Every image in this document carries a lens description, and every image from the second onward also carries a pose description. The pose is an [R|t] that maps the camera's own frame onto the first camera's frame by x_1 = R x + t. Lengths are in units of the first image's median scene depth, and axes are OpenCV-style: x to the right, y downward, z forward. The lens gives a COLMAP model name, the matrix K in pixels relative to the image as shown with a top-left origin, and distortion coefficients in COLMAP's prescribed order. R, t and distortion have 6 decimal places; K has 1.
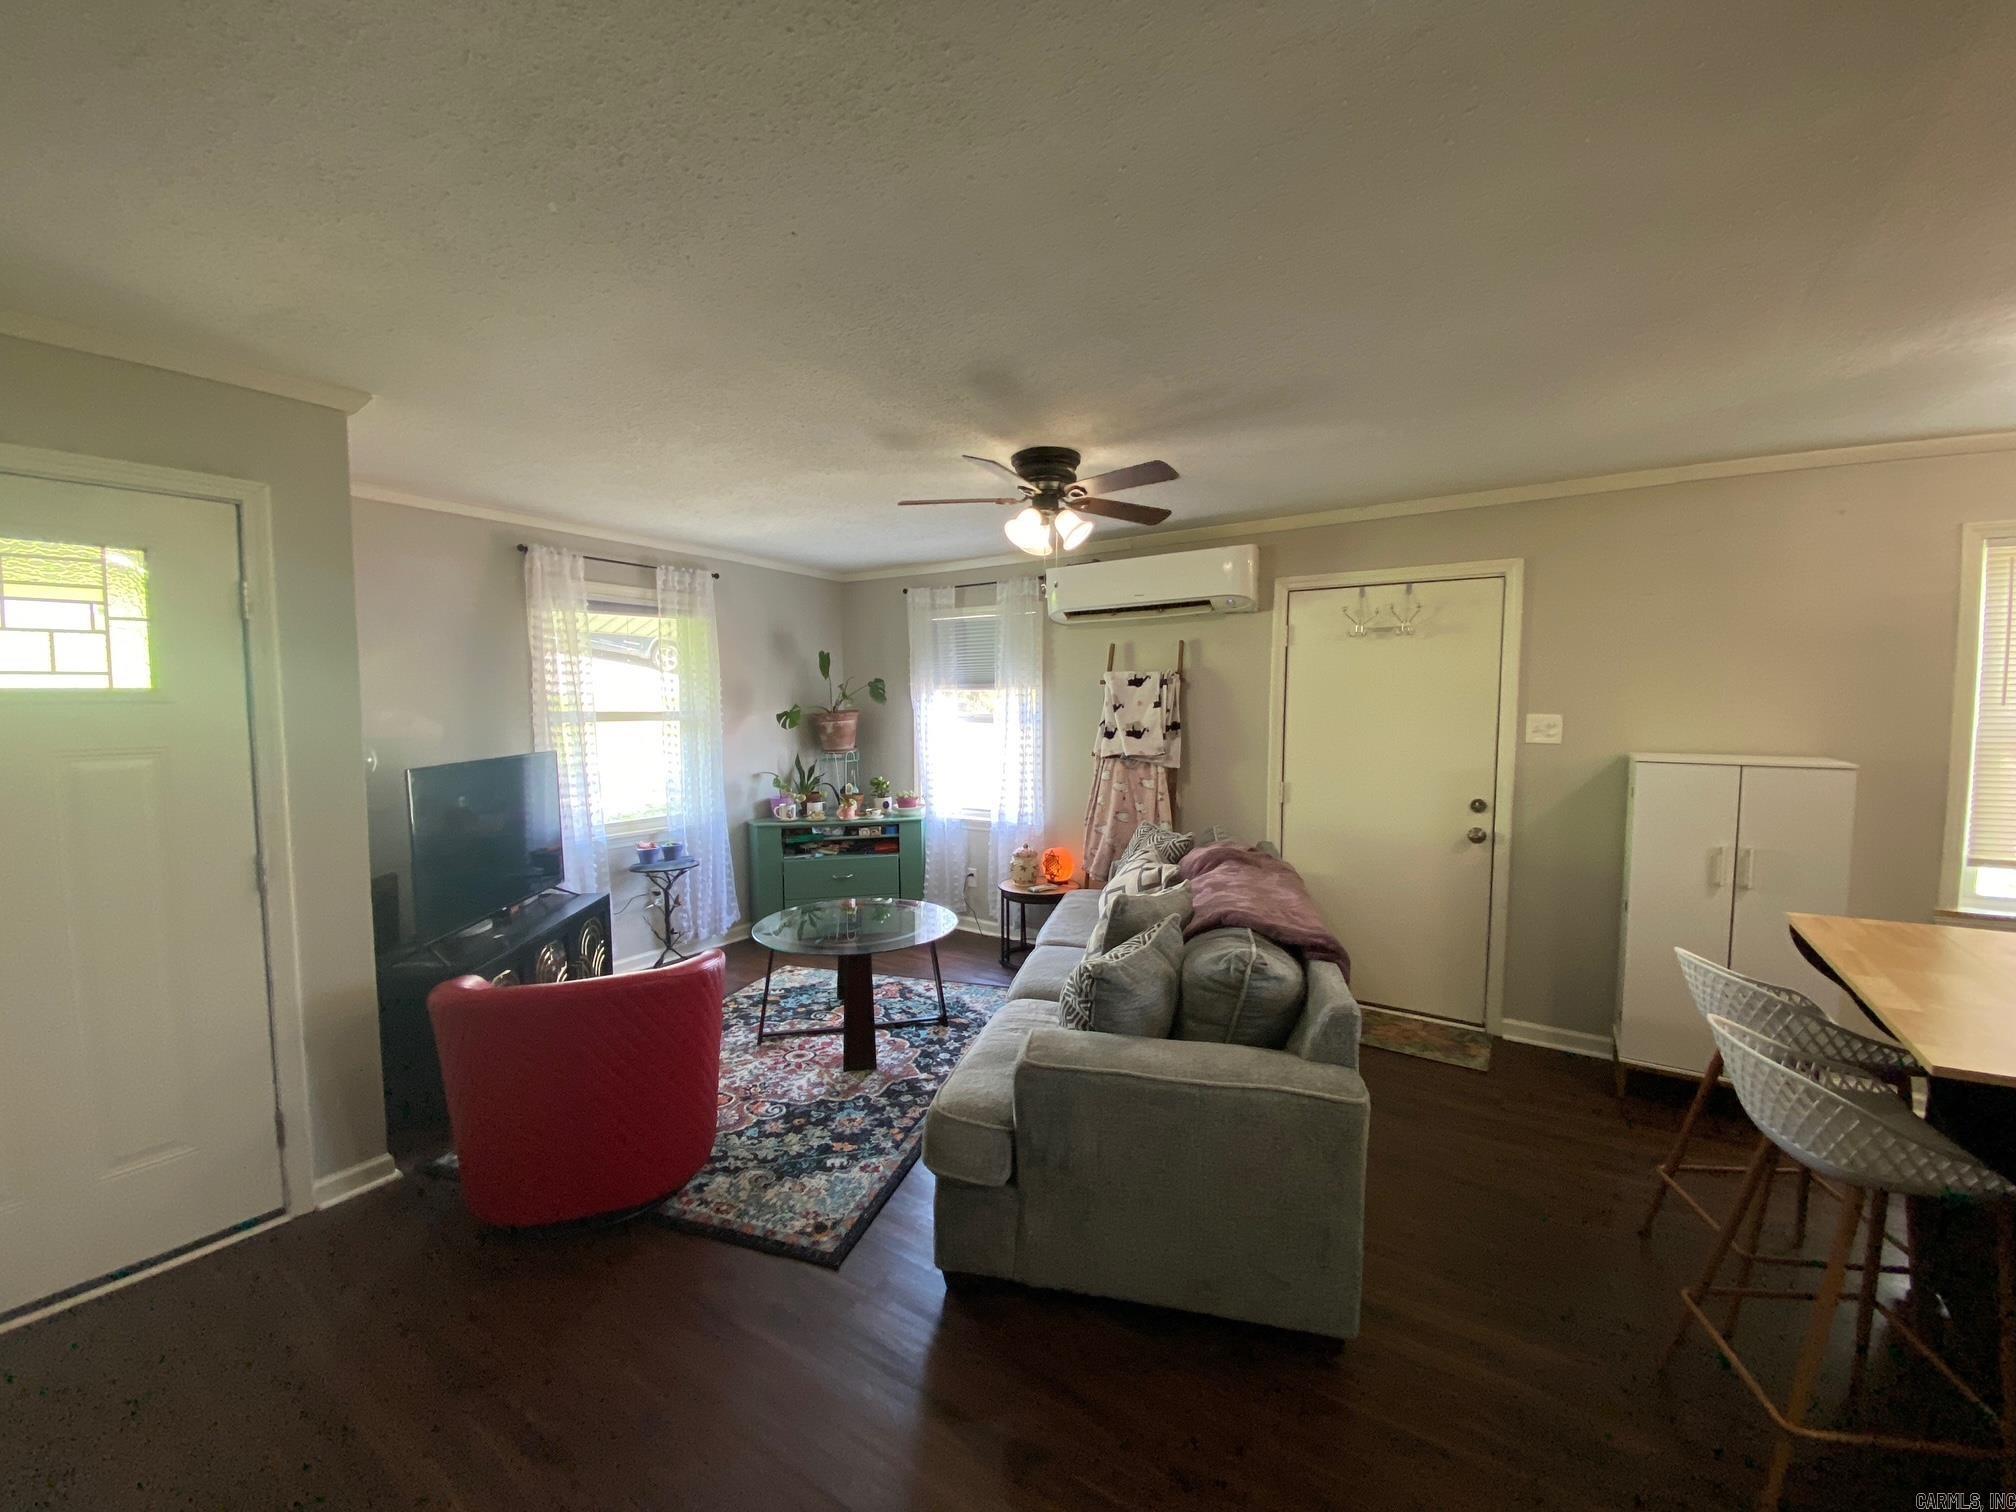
lens RADIAL K [[807.6, 0, 1003.5], [0, 807.6, 758.5], [0, 0, 1]] dist [0.035943, -0.027642]
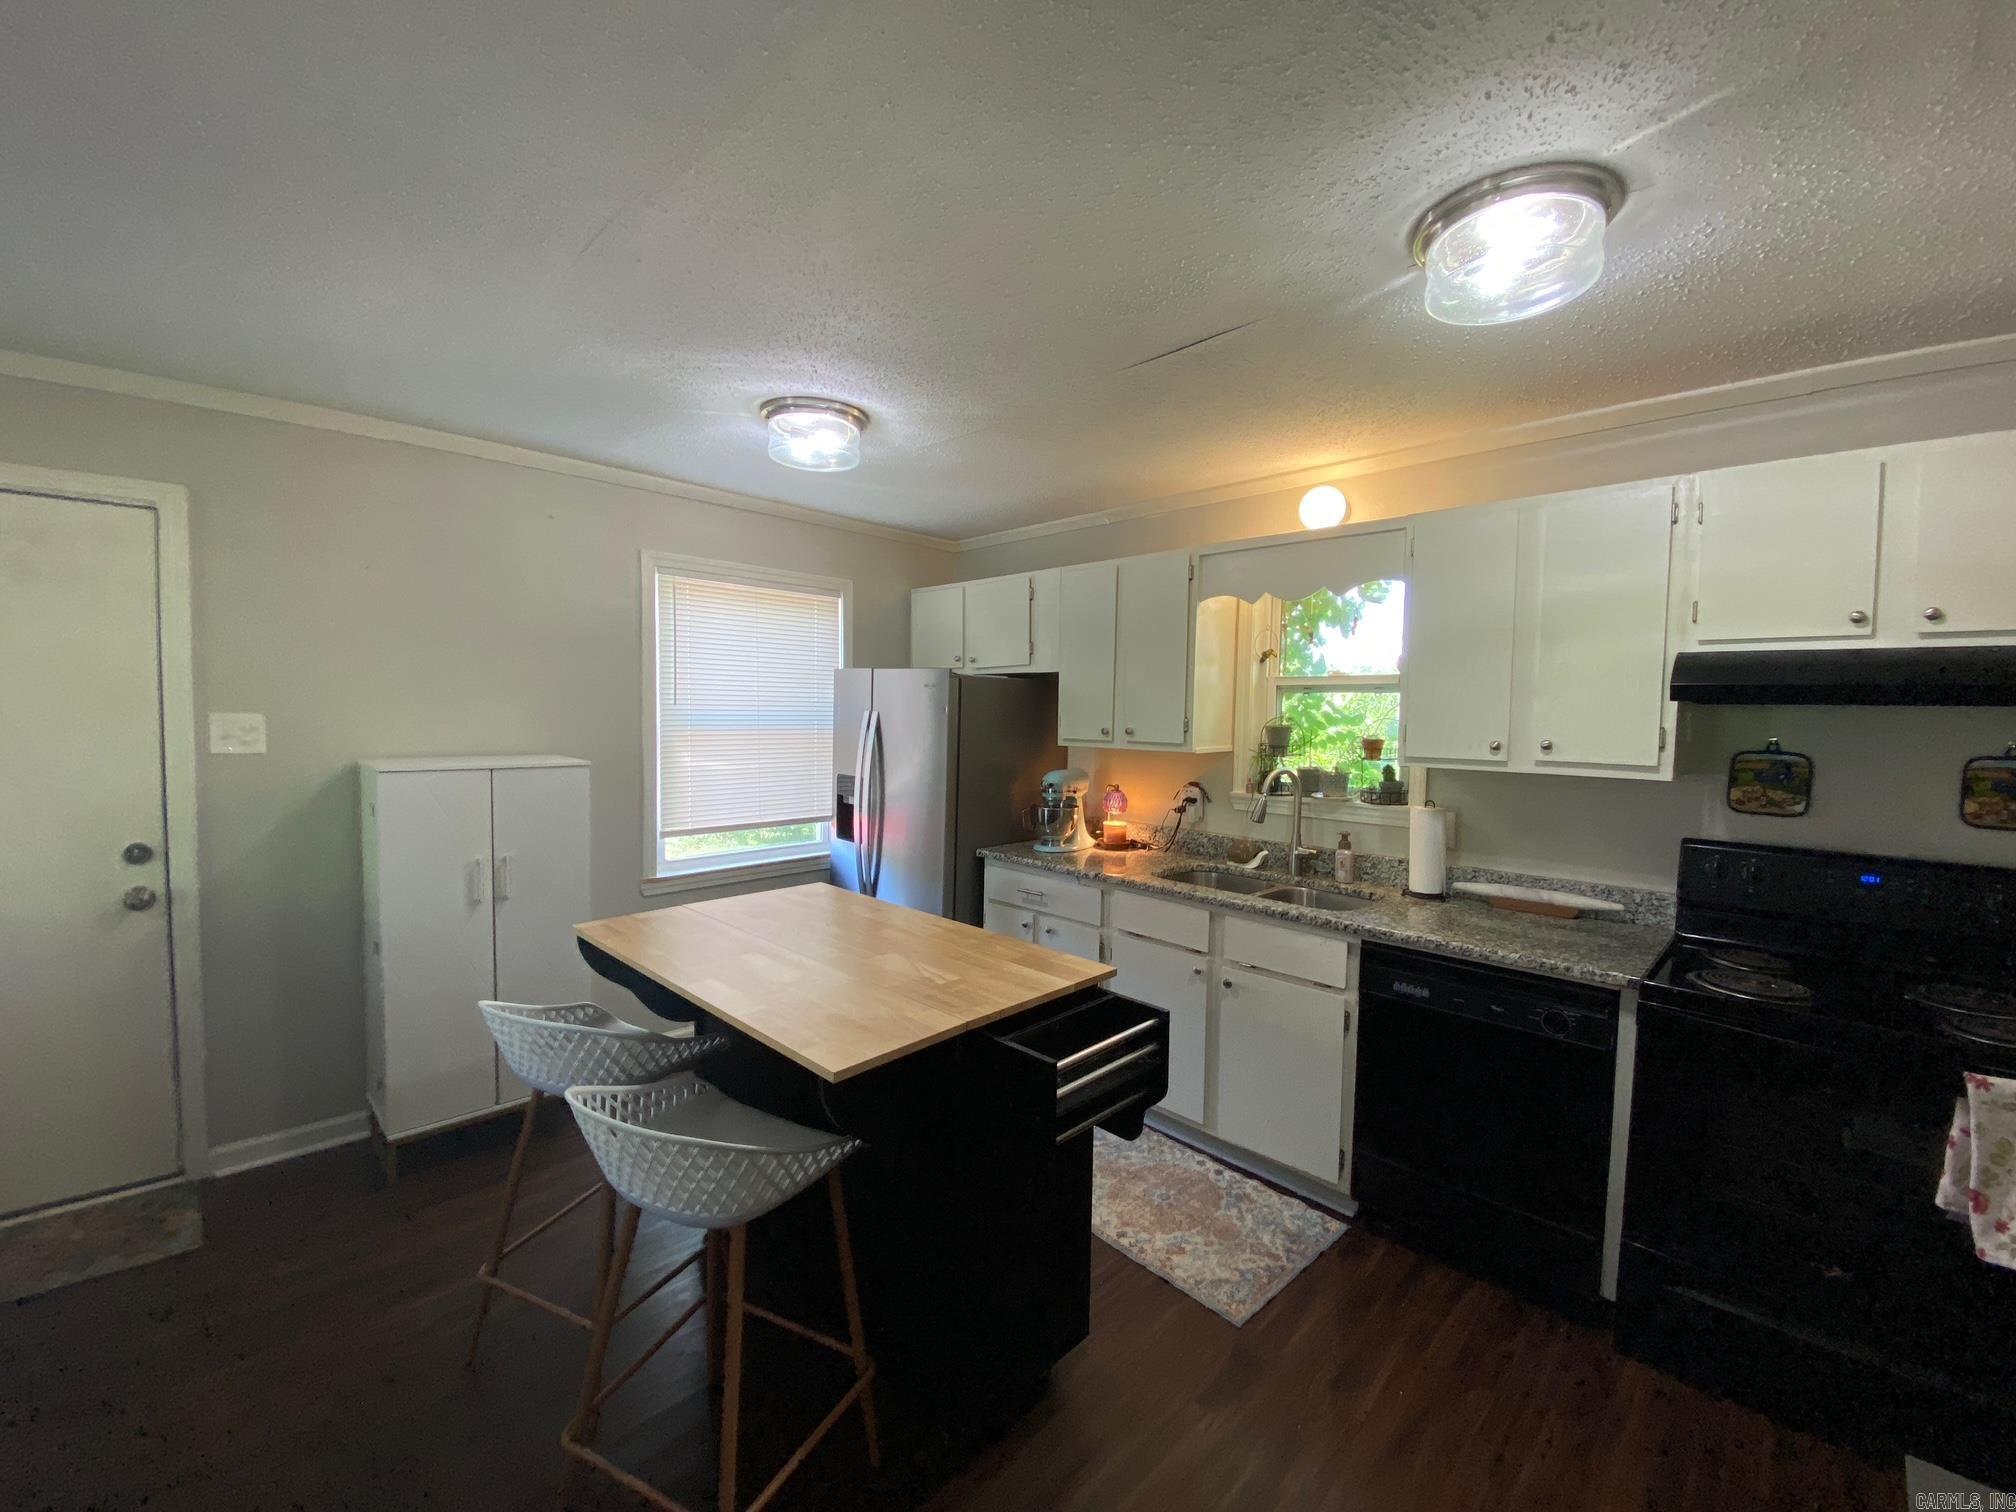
lens RADIAL K [[811.3, 0, 1001.8], [0, 811.3, 753.1], [0, 0, 1]] dist [0.055142, -0.038689]
pose [[0.200777, -0.051434, 0.978286, 0.078457], [0.050744, 0.997826, 0.042047, -0.013952], [-0.978322, 0.041200, 0.202951, 0.178929]]
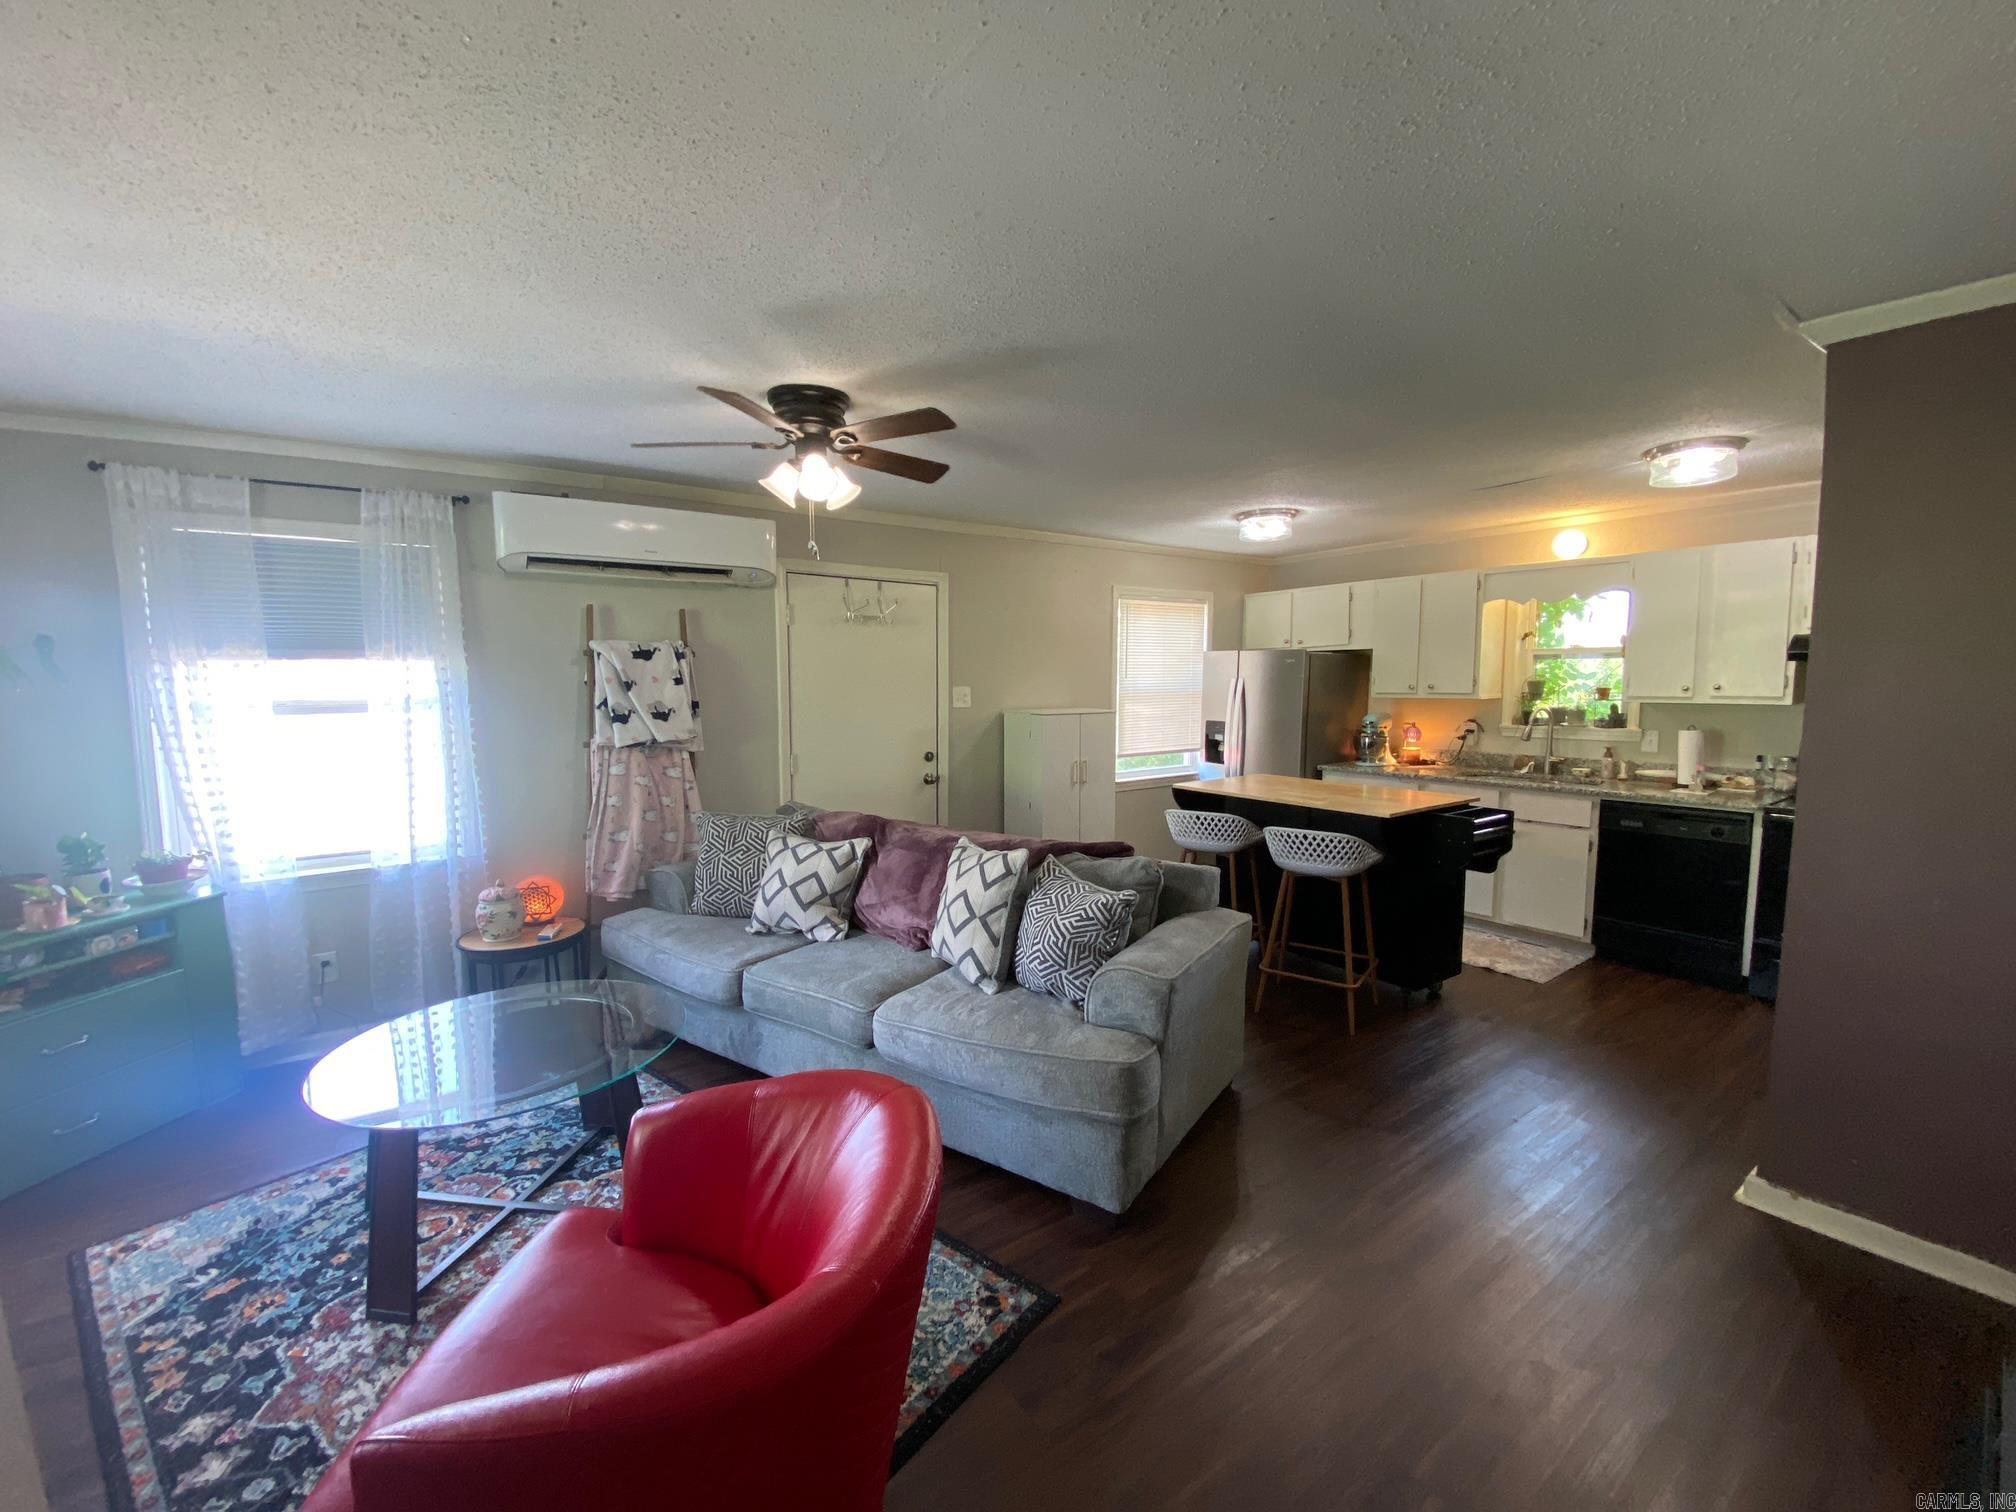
lens RADIAL K [[823.3, 0, 1008.7], [0, 823.3, 750.0], [0, 0, 1]] dist [0.031122, -0.022741]
pose [[0.351678, -0.084388, 0.932310, -0.580018], [0.071502, 0.995441, 0.063130, -0.026058], [-0.933386, 0.044461, 0.356108, 0.385739]]
